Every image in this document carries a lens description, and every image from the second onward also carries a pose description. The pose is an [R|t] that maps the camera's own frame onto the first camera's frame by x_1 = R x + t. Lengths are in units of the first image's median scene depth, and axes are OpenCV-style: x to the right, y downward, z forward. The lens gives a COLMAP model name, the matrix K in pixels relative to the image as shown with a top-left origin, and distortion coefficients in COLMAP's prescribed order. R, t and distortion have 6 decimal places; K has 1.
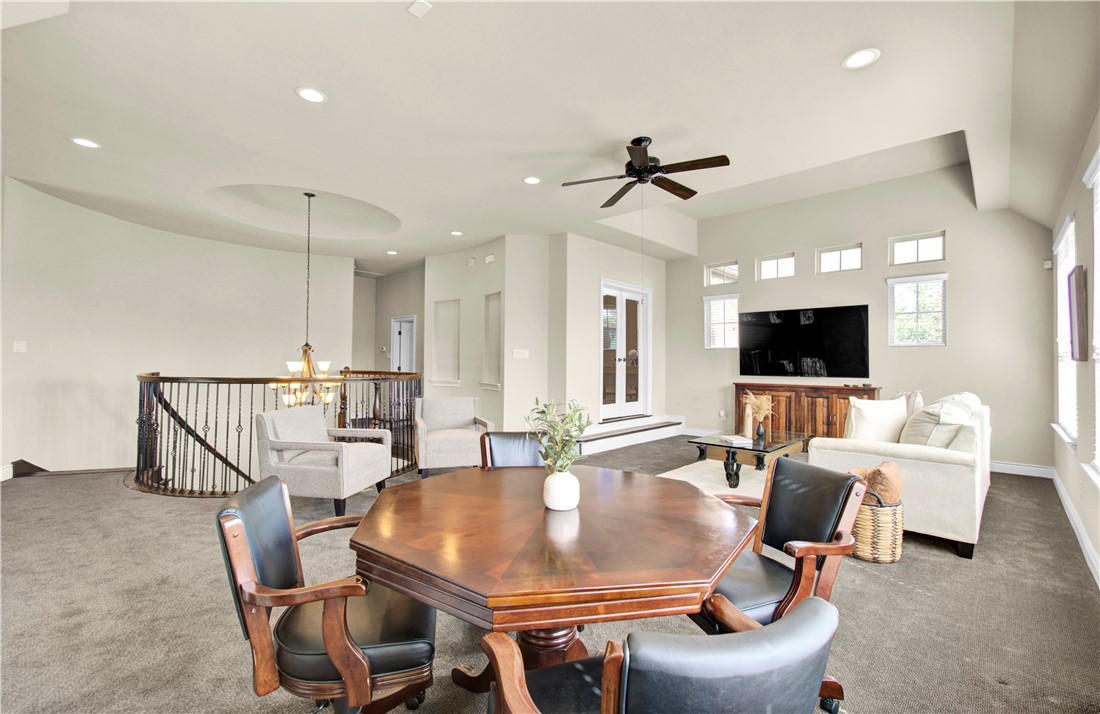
lens RADIAL K [[473.3, 0, 544.4], [0, 473.3, 351.2], [0, 0, 1]] dist [-0.000700, 0.000035]
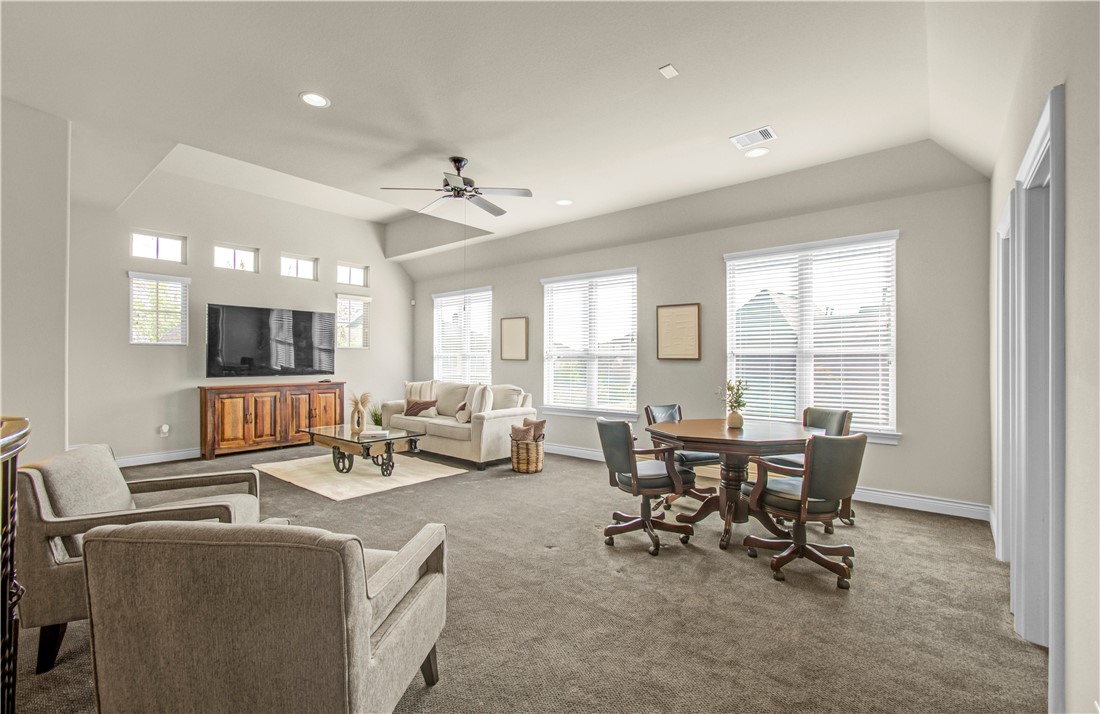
lens RADIAL K [[473.3, 0, 545.6], [0, 473.3, 361.4], [0, 0, 1]] dist [-0.000700, 0.000035]
pose [[-0.065544, -0.003079, 0.997845, -0.501646], [-0.020600, 0.999786, 0.001732, 0.009714], [-0.997637, -0.020442, -0.065593, 0.503330]]
